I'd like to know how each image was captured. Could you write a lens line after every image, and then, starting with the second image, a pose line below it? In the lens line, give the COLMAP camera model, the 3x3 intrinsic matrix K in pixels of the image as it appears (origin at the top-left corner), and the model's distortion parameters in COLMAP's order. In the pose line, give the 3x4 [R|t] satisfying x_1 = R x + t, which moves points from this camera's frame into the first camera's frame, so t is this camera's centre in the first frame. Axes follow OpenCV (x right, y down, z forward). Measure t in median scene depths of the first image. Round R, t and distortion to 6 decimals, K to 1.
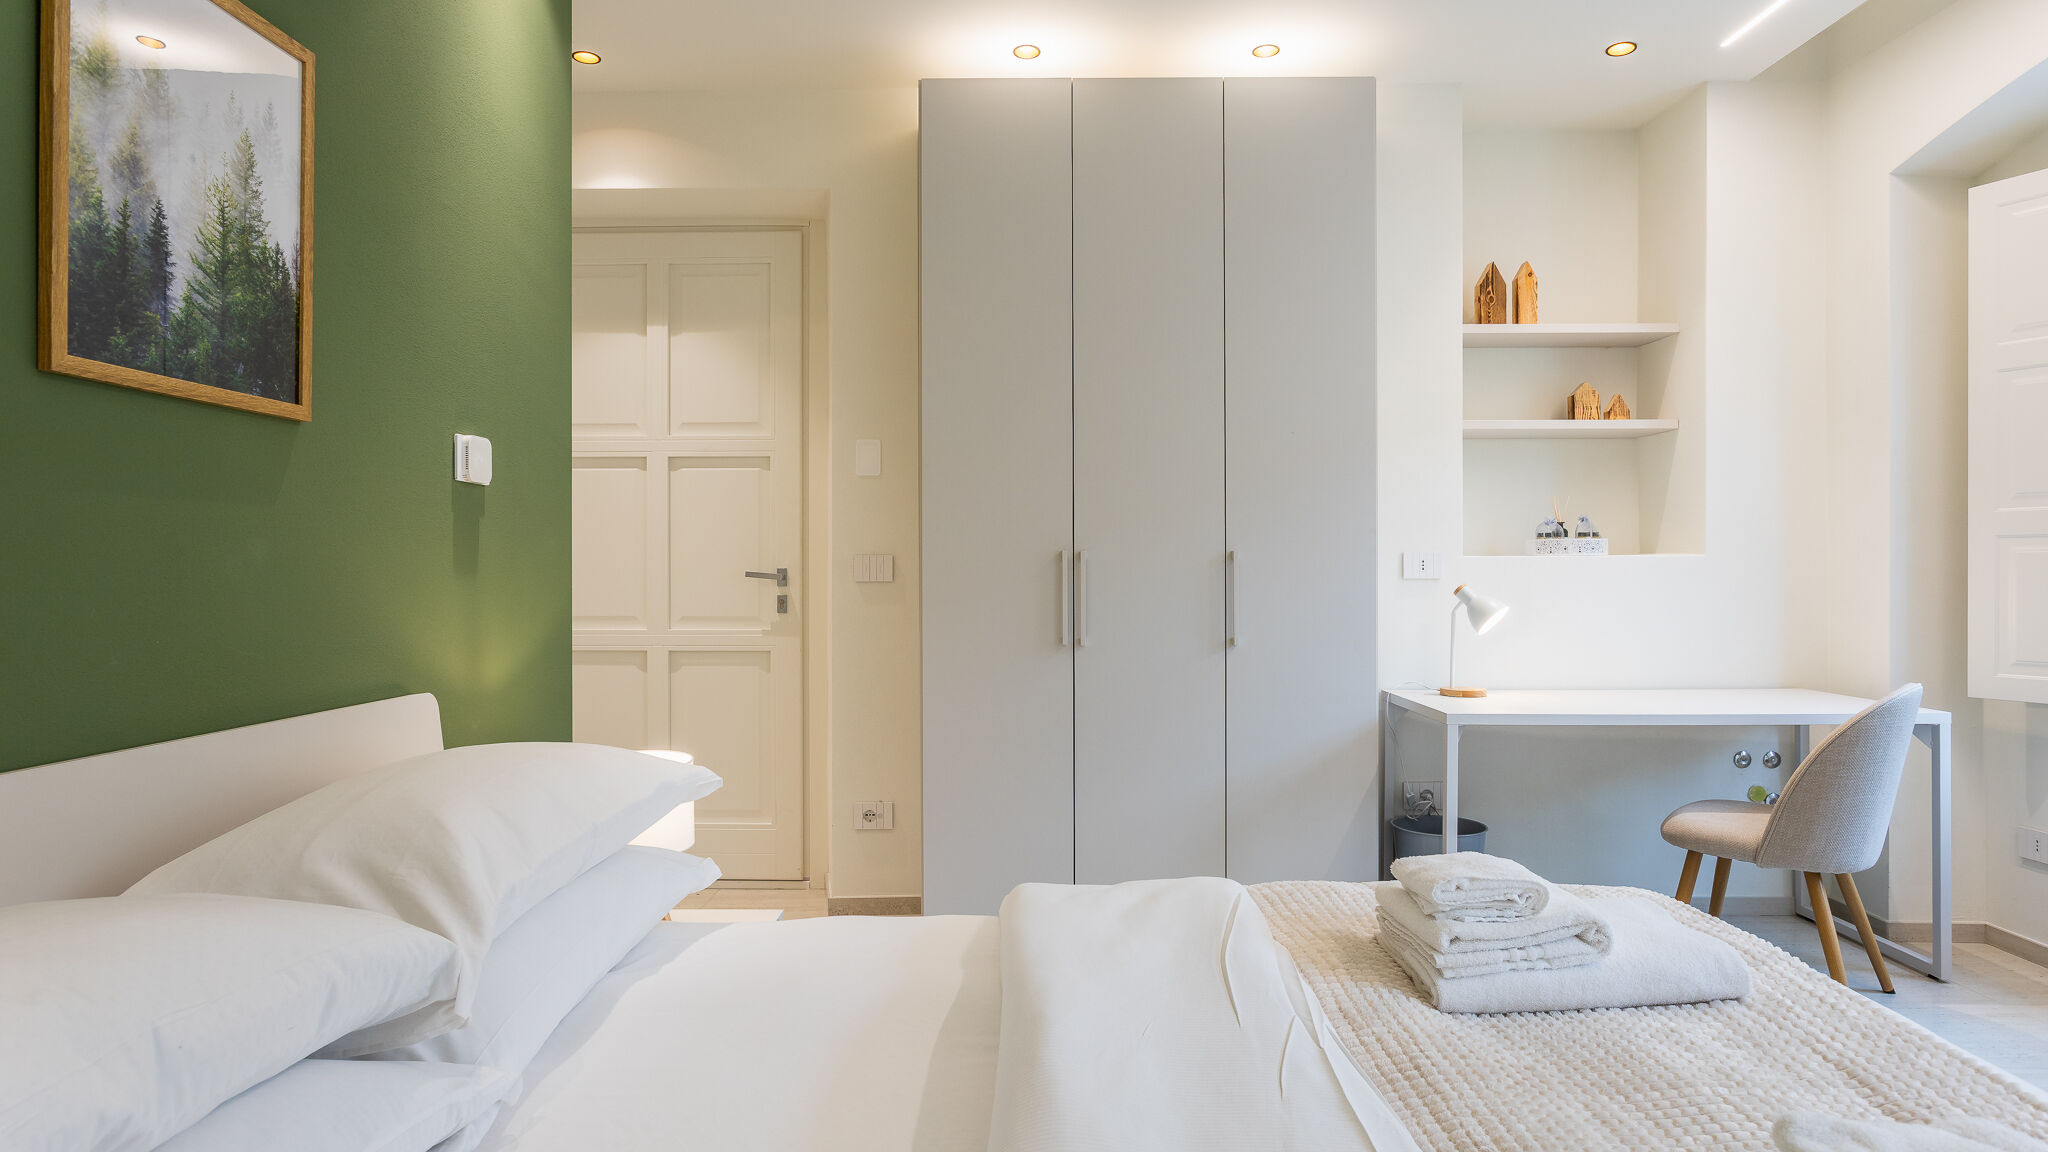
lens RADIAL K [[1093.1, 0, 1041.3], [0, 1093.1, 582.2], [0, 0, 1]] dist [-0.013298, 0.007288]
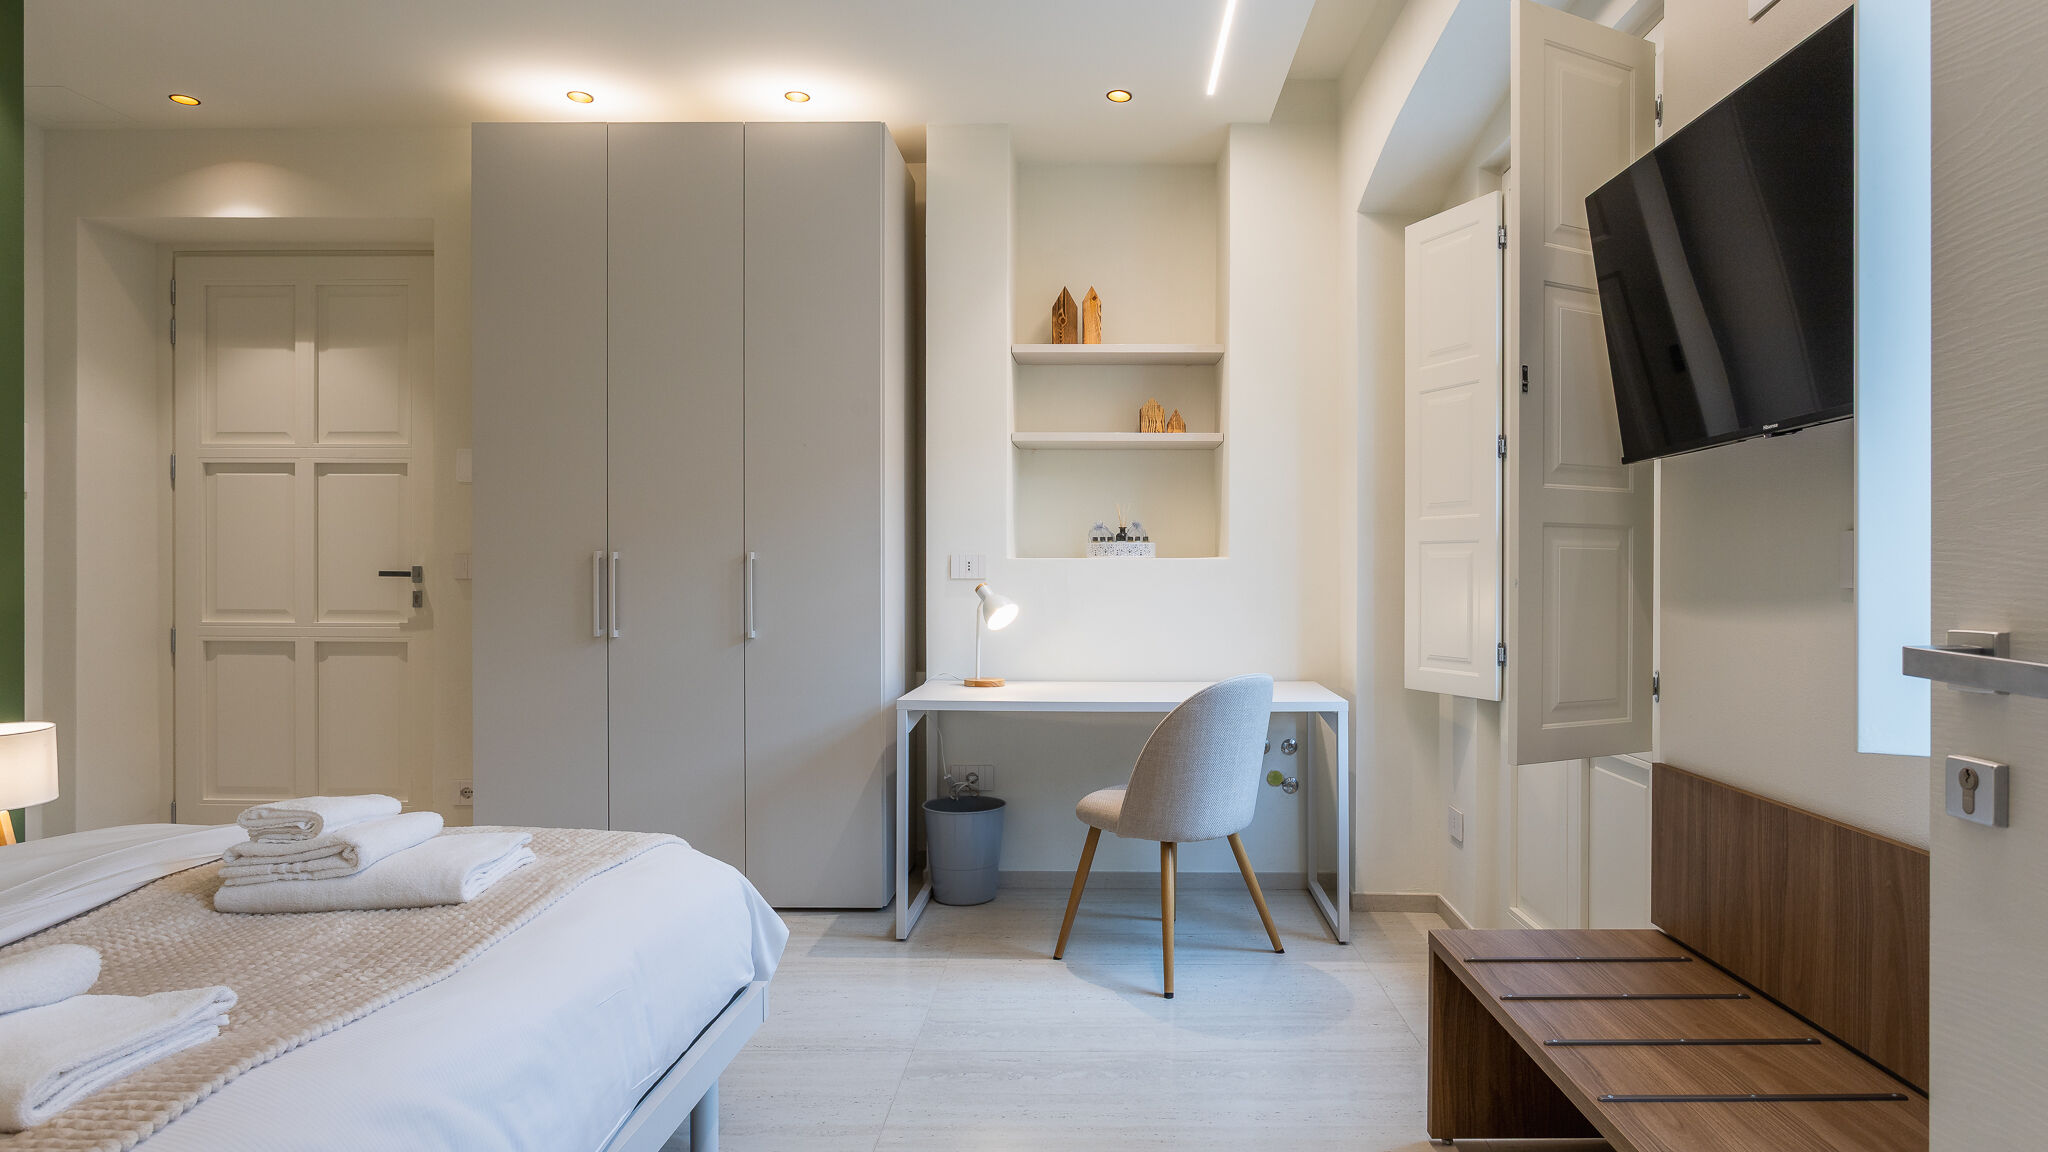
lens RADIAL K [[1093.1, 0, 1061.2], [0, 1093.1, 582.0], [0, 0, 1]] dist [-0.013298, 0.007288]
pose [[0.999986, 0.004862, 0.001976, 0.472193], [-0.004860, 0.999988, -0.000753, 0.000707], [-0.001979, 0.000743, 0.999998, -0.098817]]
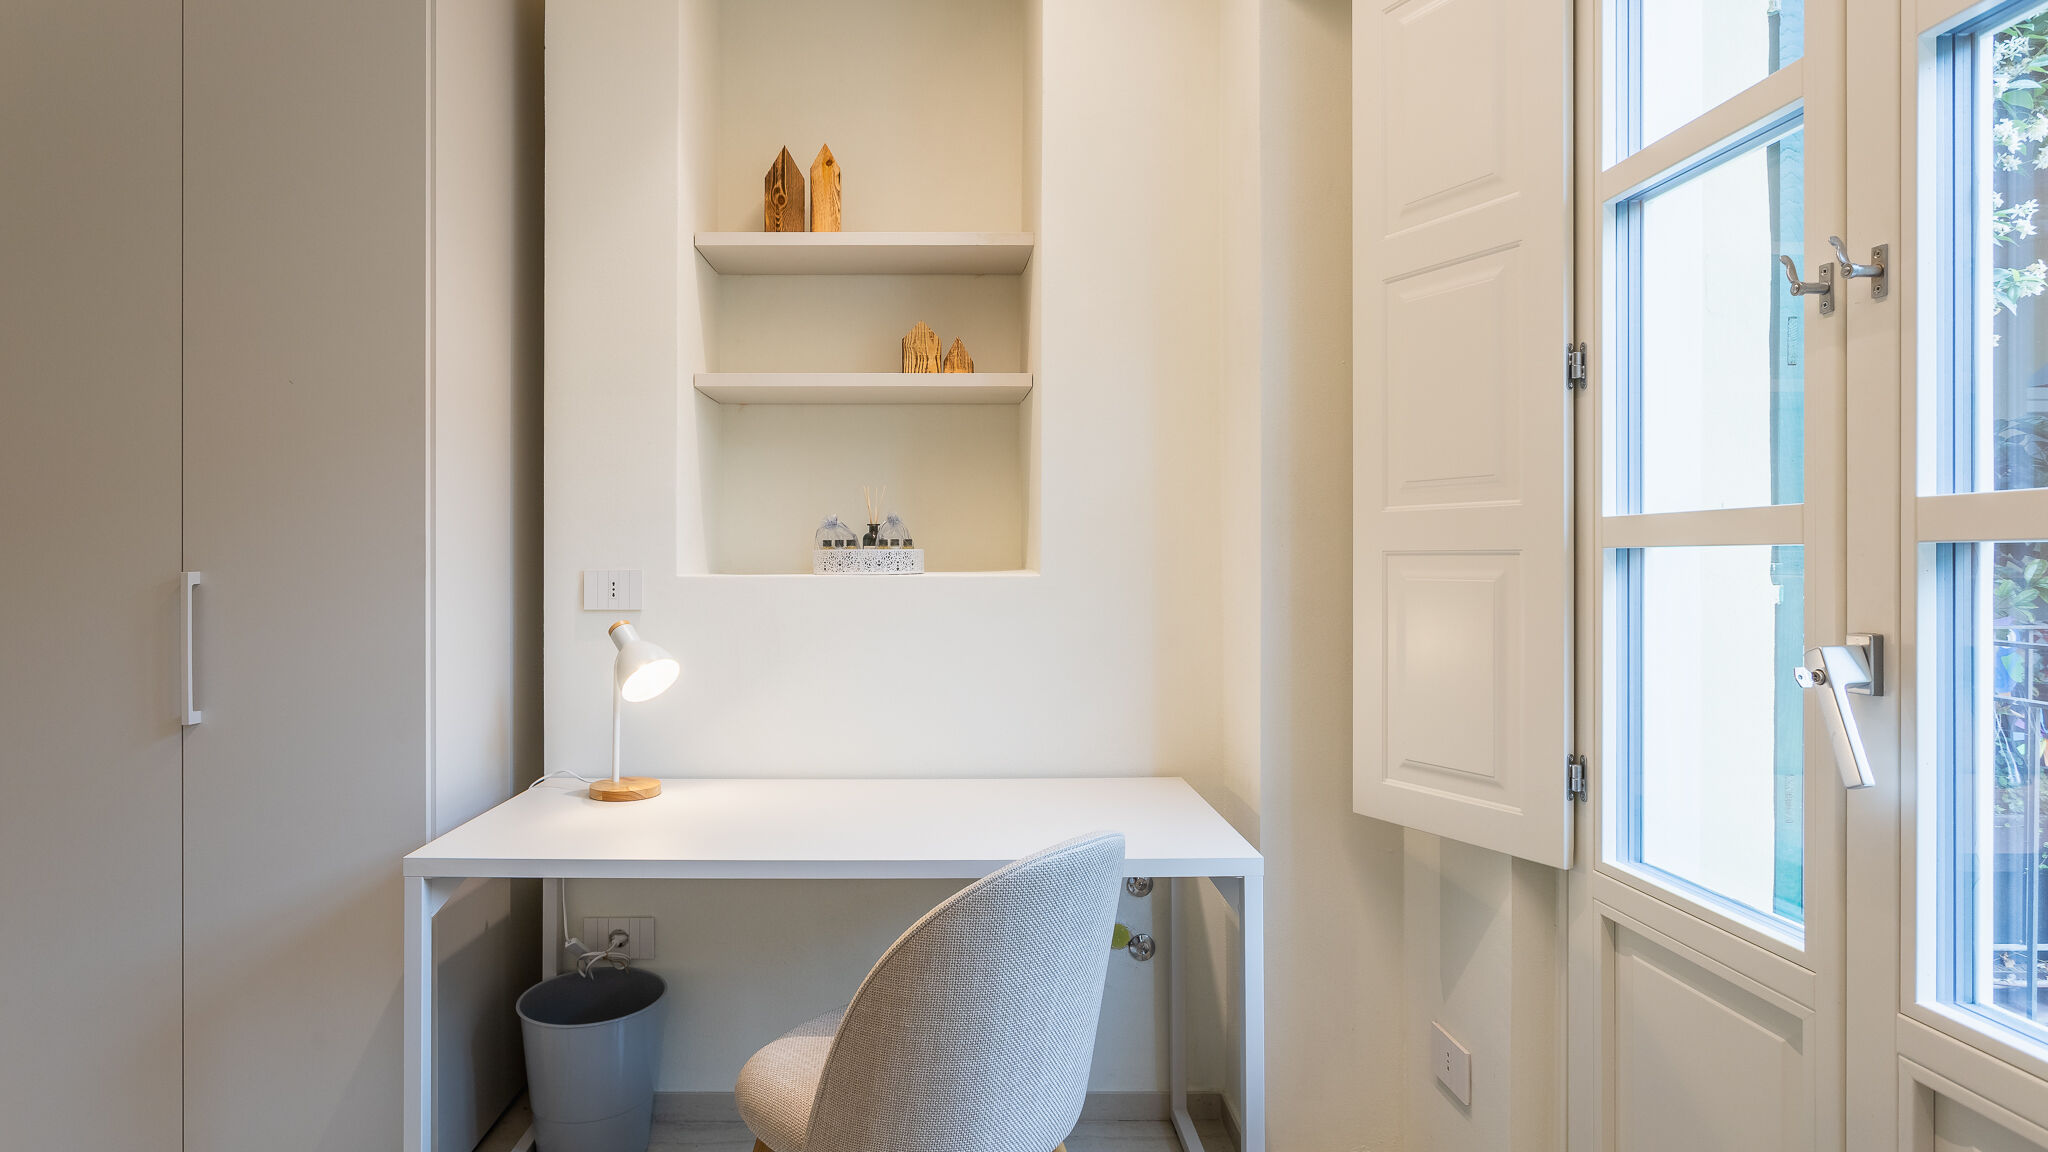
lens RADIAL K [[1066.2, 0, 902.4], [0, 1066.2, 568.9], [0, 0, 1]] dist [-0.009807, 0.002459]
pose [[0.999880, 0.003237, 0.015181, 0.552866], [-0.003176, 0.999987, -0.004029, -0.027379], [-0.015193, 0.003981, 0.999877, 0.376173]]
